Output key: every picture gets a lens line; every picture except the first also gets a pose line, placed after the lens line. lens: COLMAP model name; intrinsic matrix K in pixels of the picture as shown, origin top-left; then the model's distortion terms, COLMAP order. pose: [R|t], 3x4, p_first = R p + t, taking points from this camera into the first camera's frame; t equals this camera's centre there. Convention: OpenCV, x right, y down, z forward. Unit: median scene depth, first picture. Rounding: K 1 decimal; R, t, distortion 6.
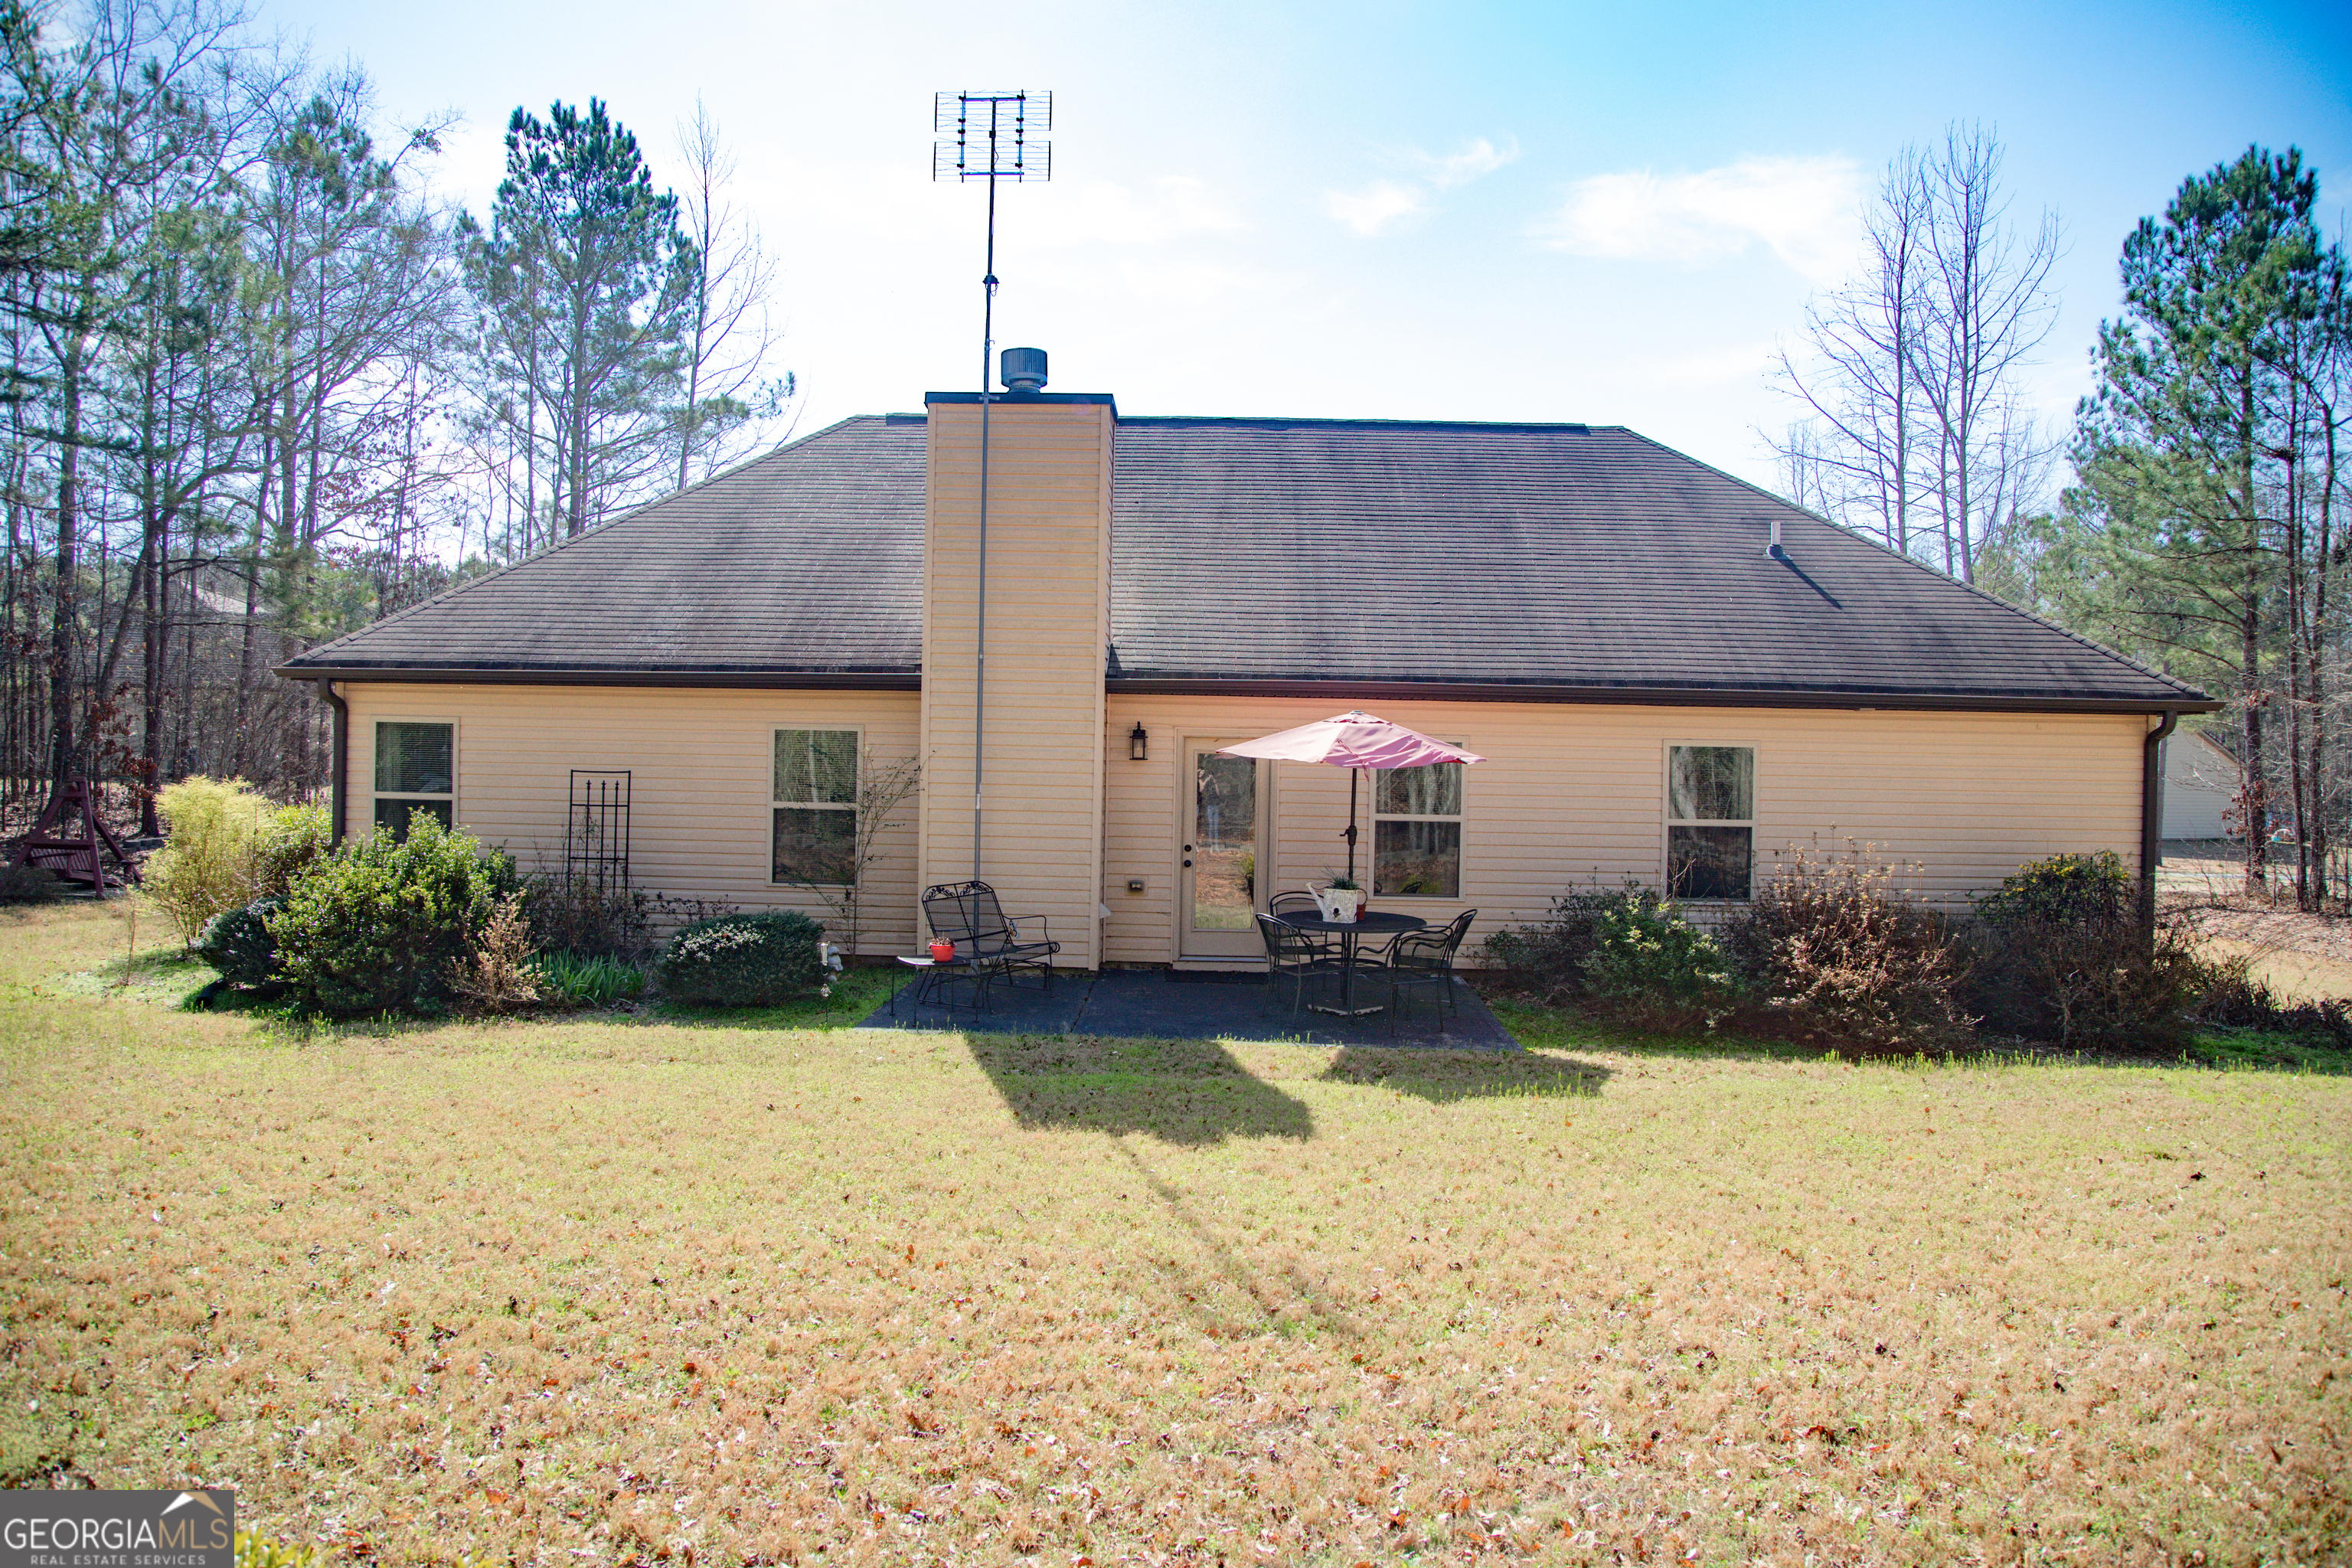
lens RADIAL K [[1629.8, 0, 1176.0], [0, 1629.8, 784.0], [0, 0, 1]] dist [-0.122672, 0.070944]
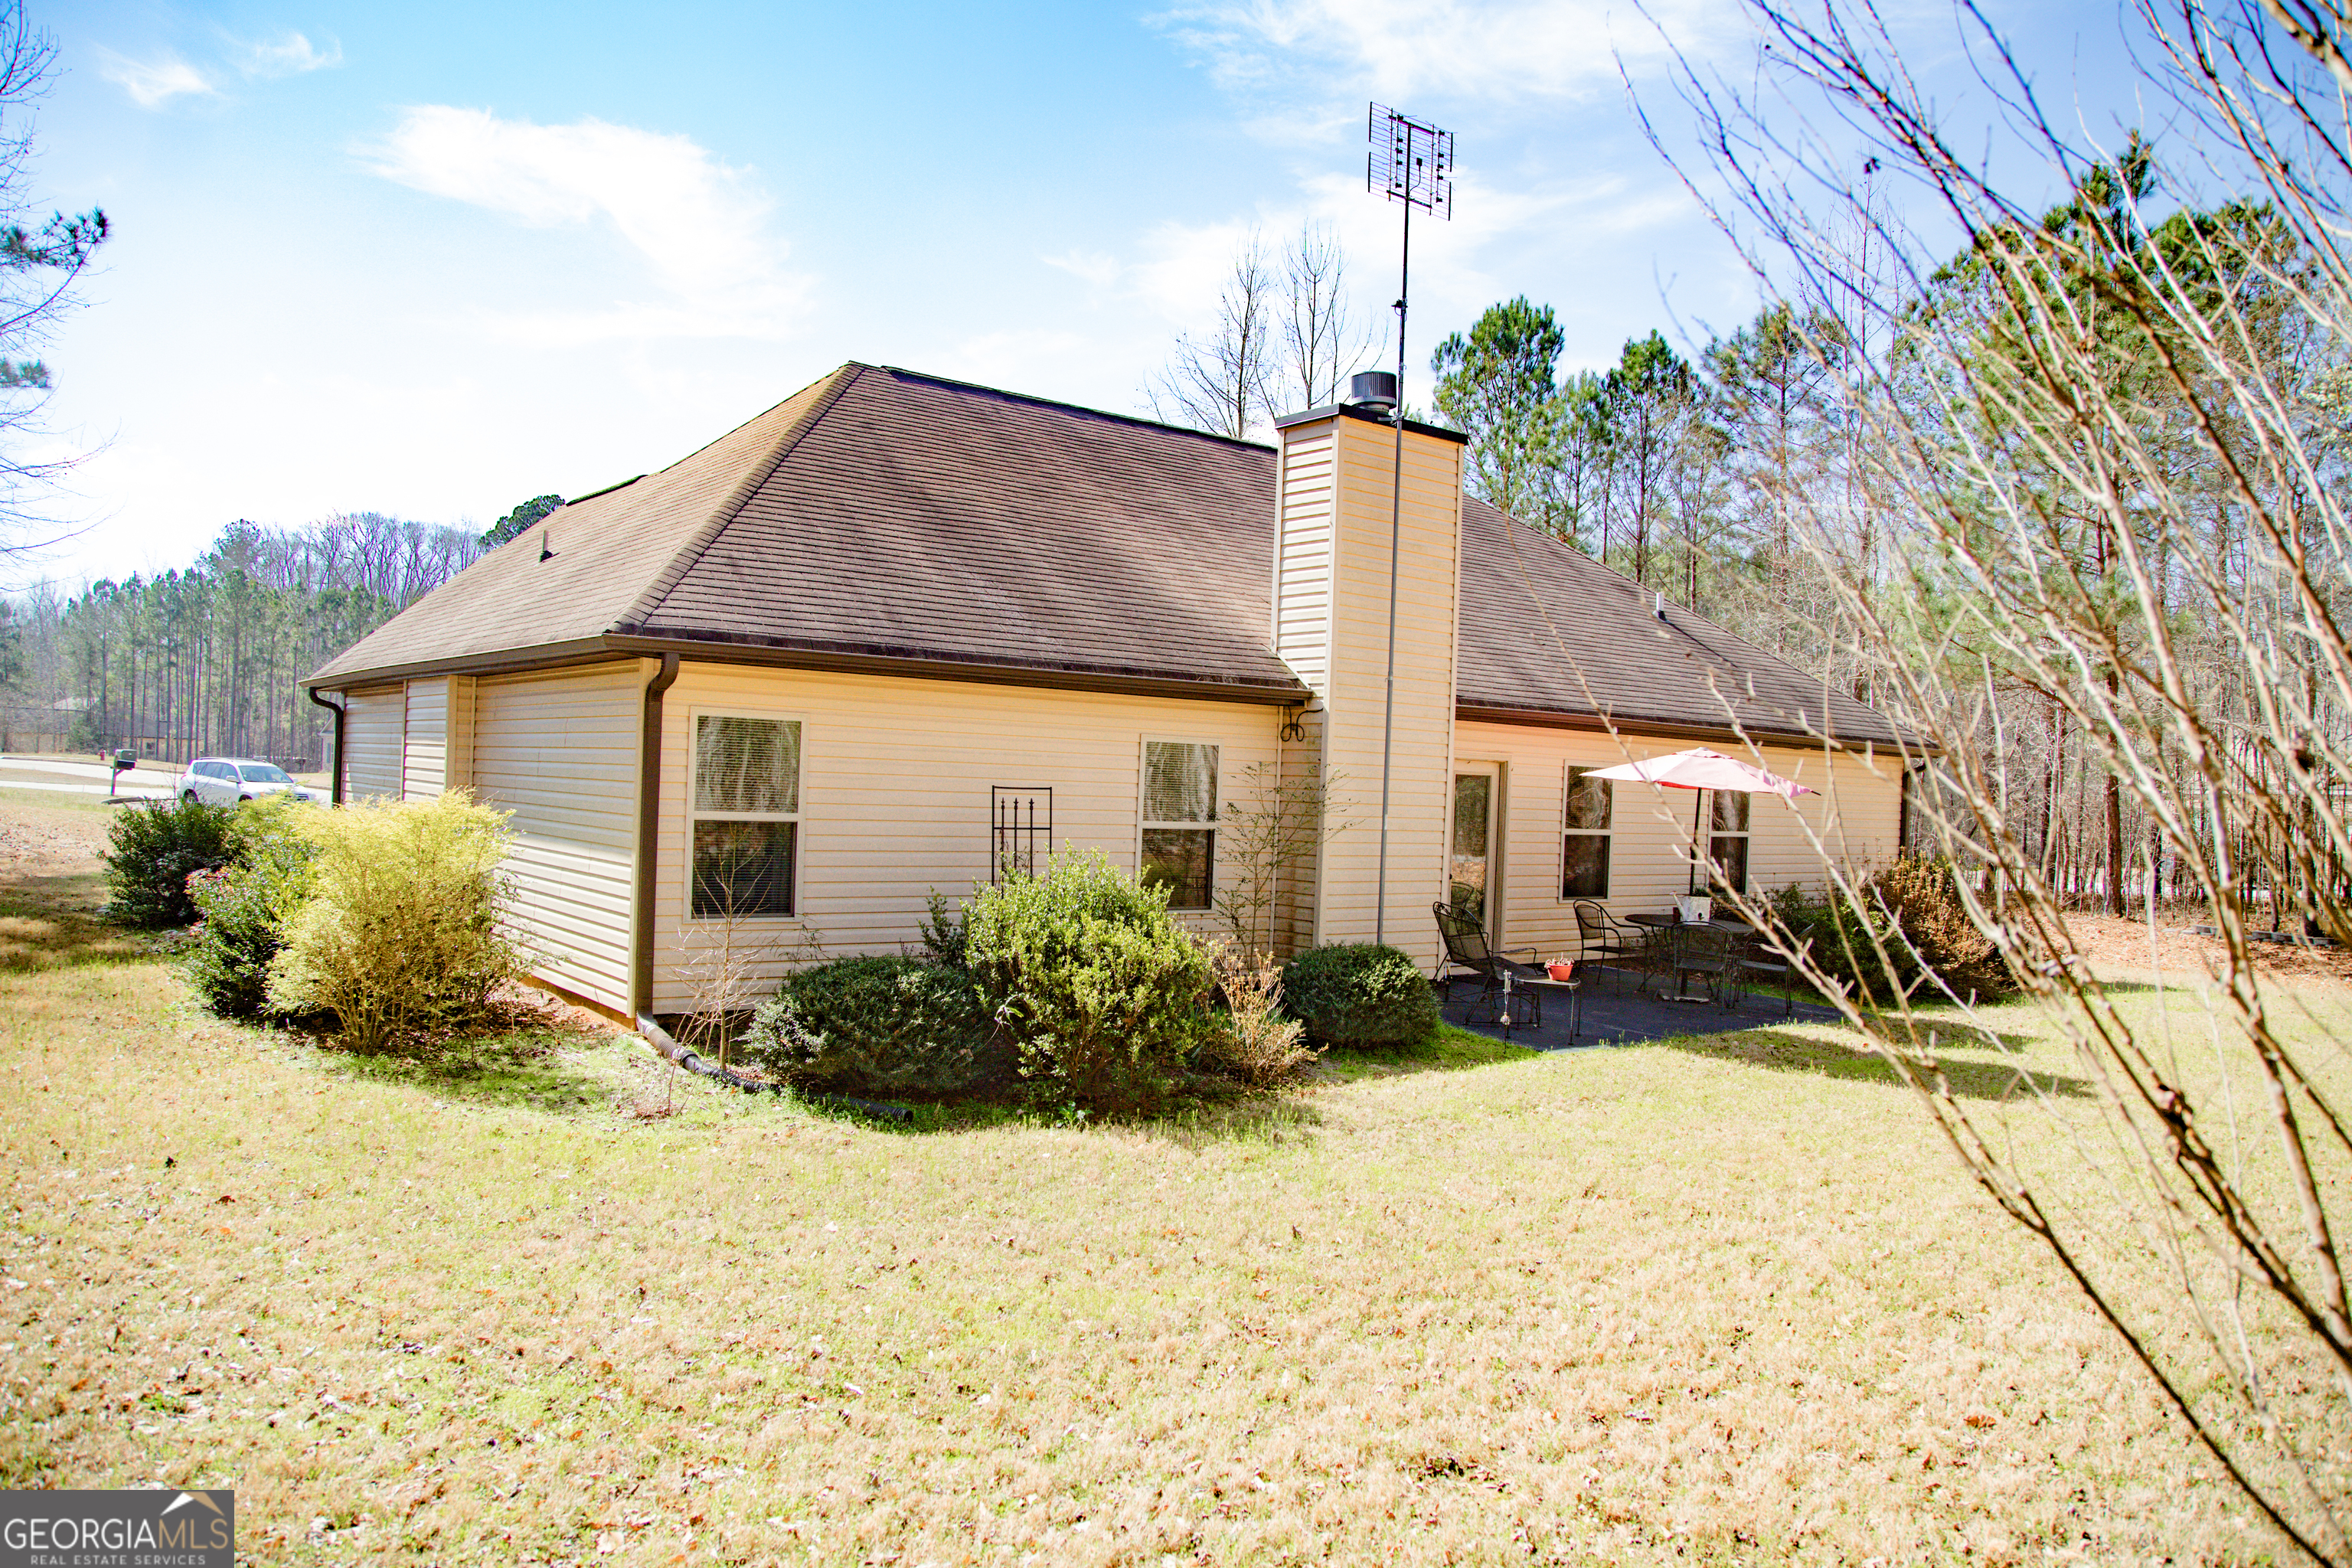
lens RADIAL K [[1629.8, 0, 1176.0], [0, 1629.8, 784.0], [0, 0, 1]] dist [-0.122672, 0.070944]
pose [[0.764523, 0.008458, 0.644541, -0.864591], [-0.021898, 0.999678, 0.012855, -0.022991], [-0.644224, -0.023943, 0.764462, 0.310188]]
